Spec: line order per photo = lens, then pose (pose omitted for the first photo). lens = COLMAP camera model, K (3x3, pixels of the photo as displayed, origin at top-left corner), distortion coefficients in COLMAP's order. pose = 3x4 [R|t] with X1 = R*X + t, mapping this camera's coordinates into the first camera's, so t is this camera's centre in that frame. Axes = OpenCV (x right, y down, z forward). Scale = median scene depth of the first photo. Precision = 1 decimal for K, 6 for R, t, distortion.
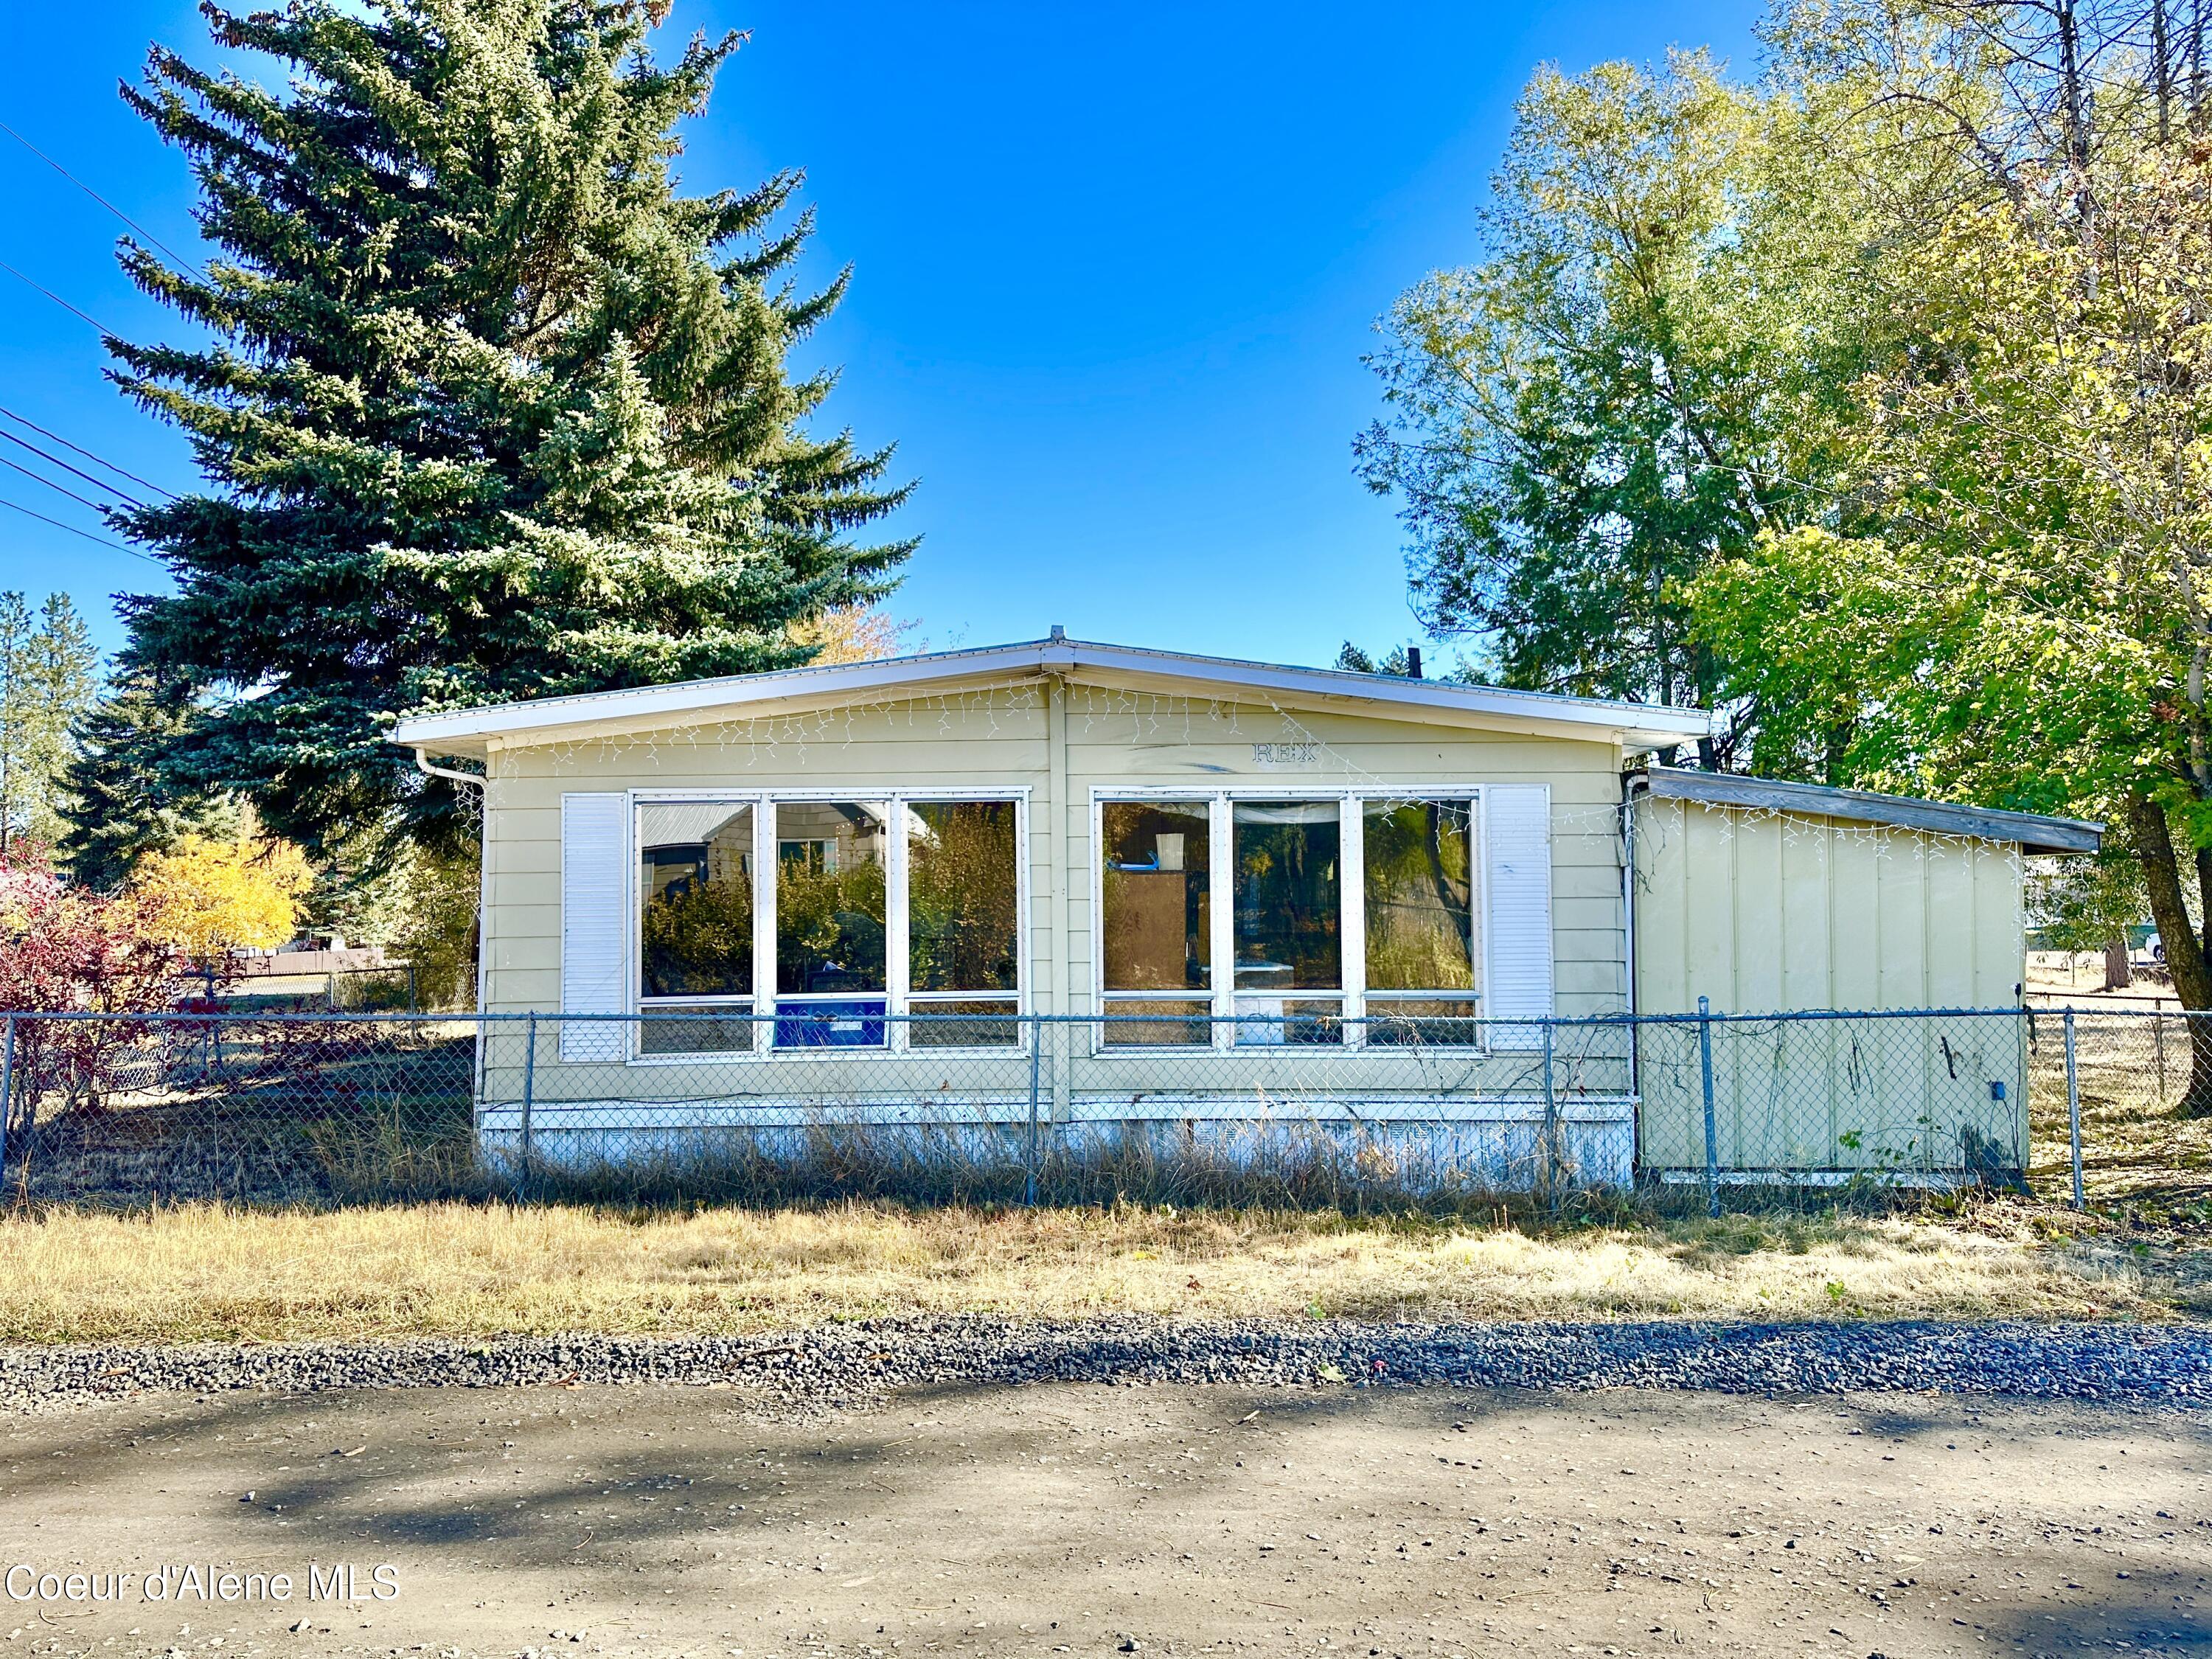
lens RADIAL K [[1549.7, 0, 1107.7], [0, 1549.7, 826.9], [0, 0, 1]] dist [0.026790, -0.021878]
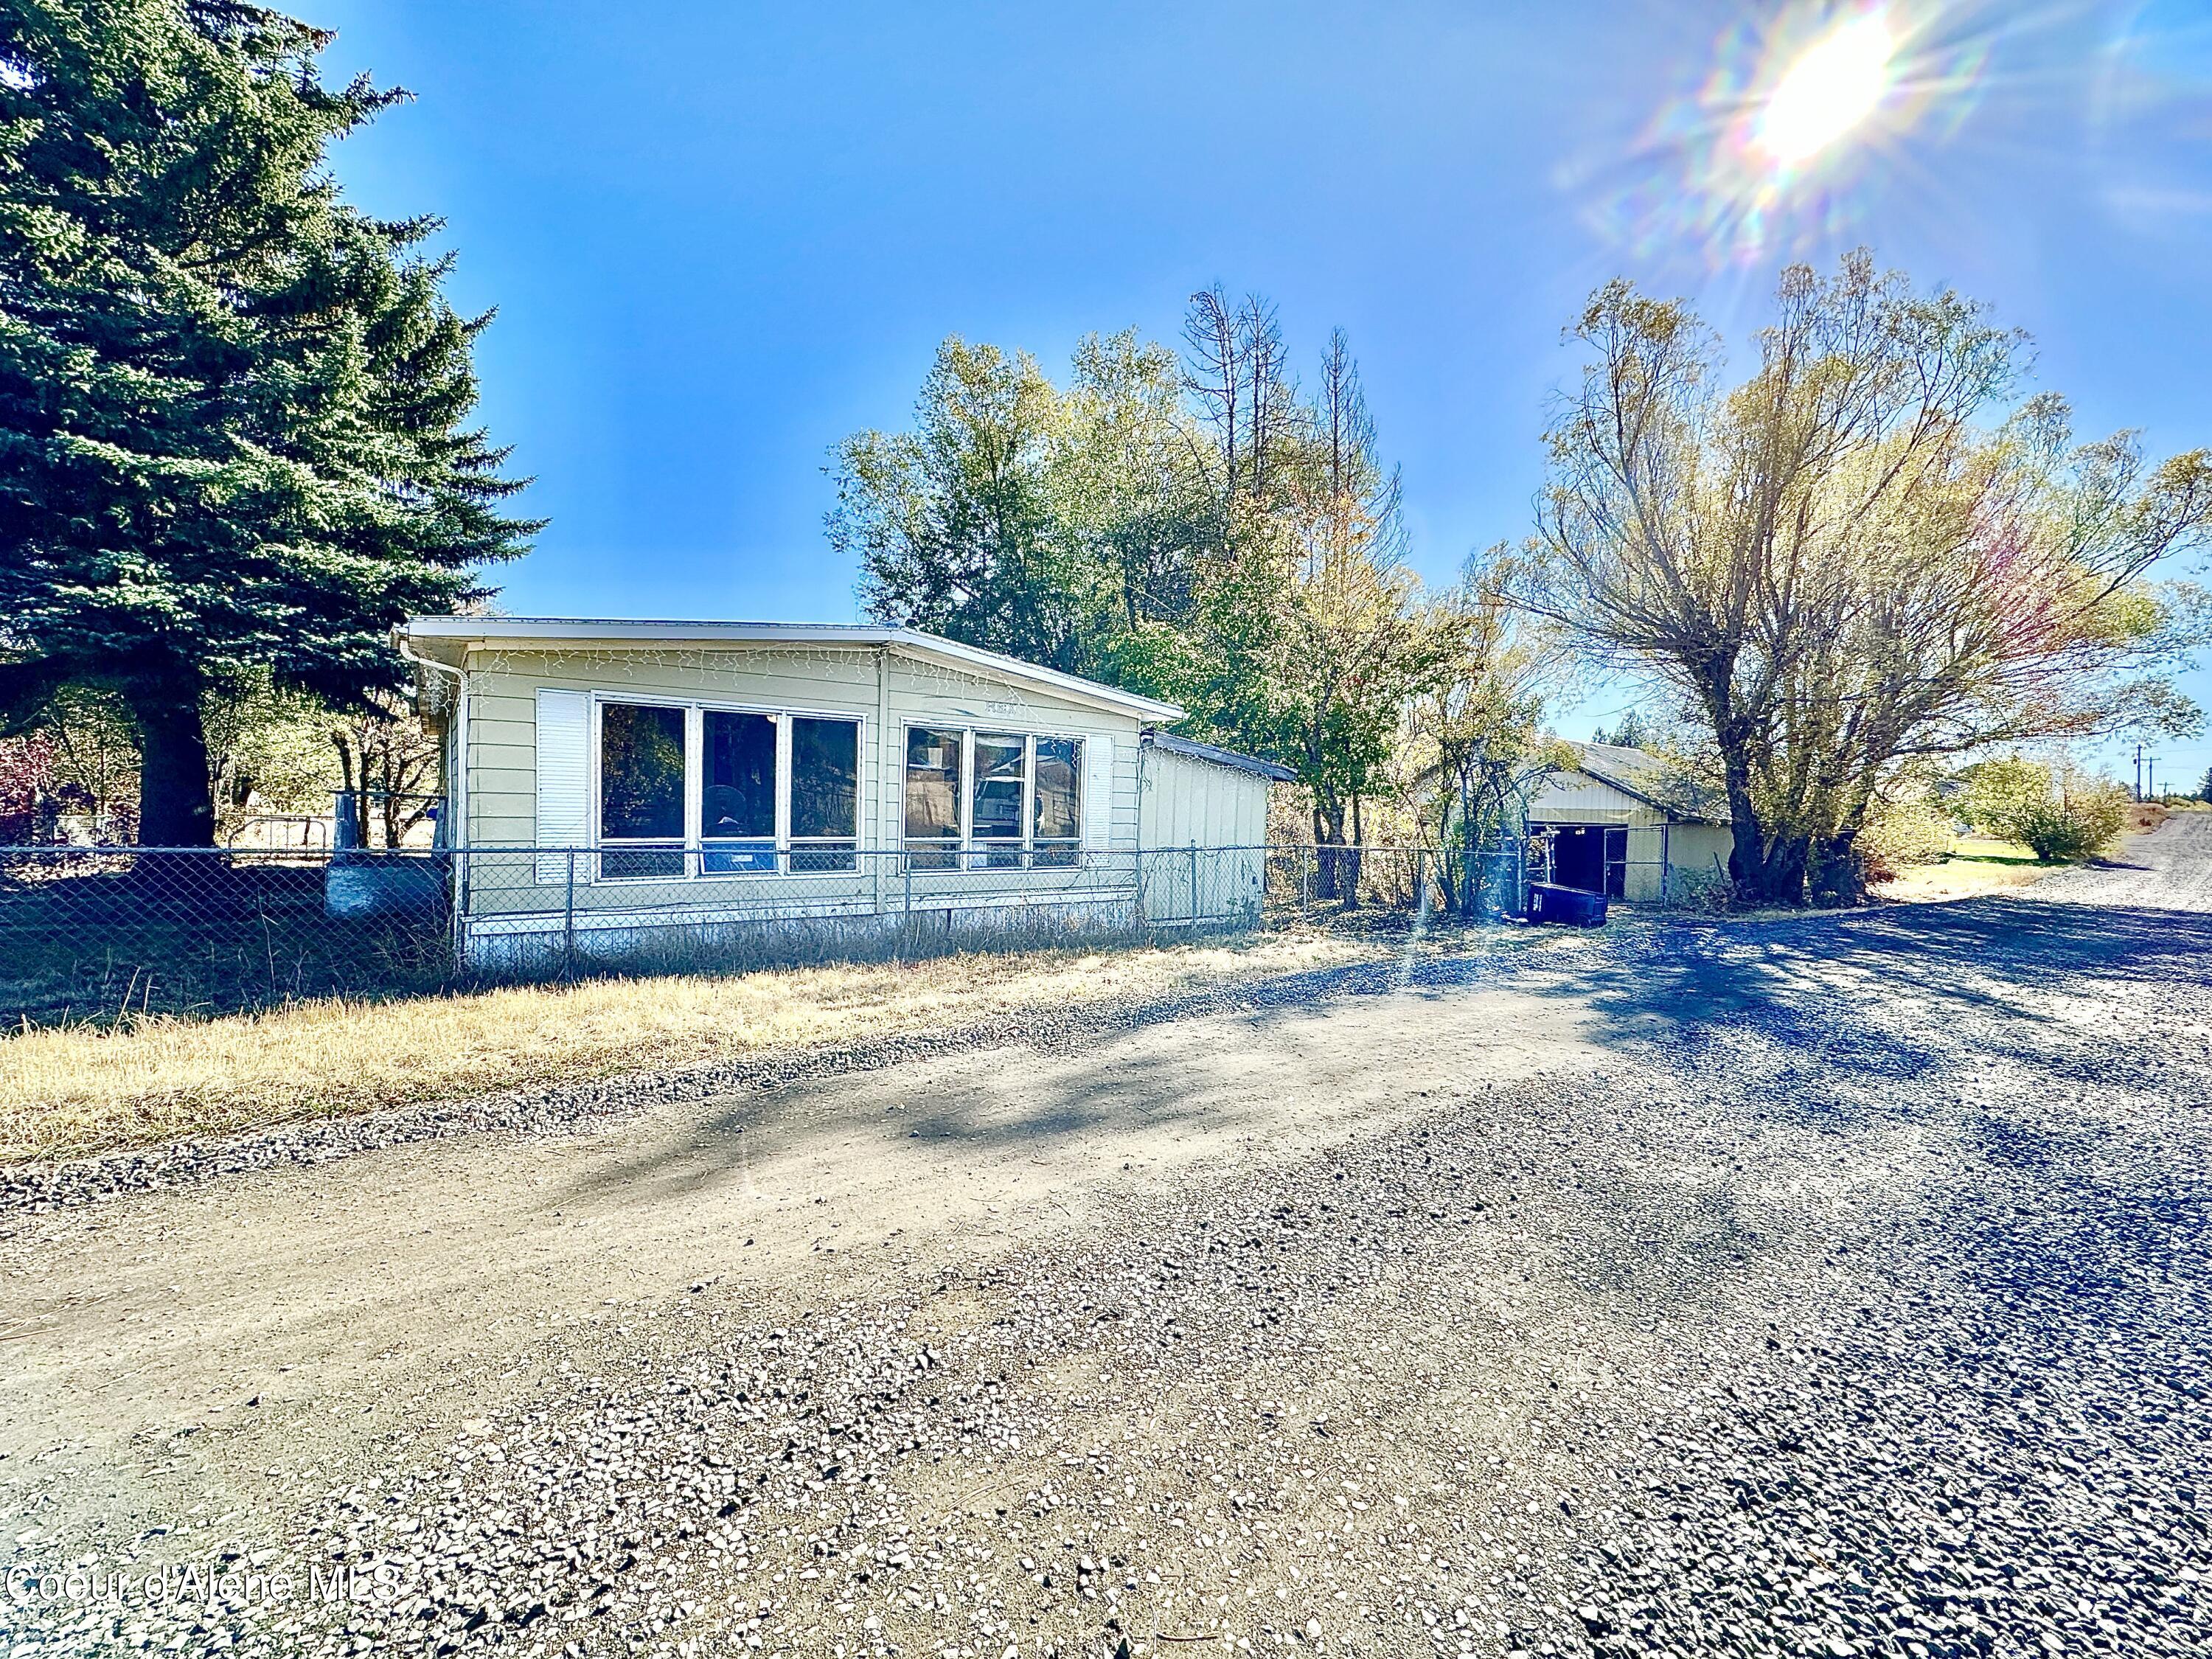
lens RADIAL K [[878.8, 0, 1106.4], [0, 878.8, 830.1], [0, 0, 1]] dist [-0.002896, 0.000063]
pose [[0.805412, 0.010349, 0.592626, -0.403304], [-0.063800, 0.995552, 0.069322, 0.015520], [-0.589272, -0.093642, 0.802489, 0.074859]]
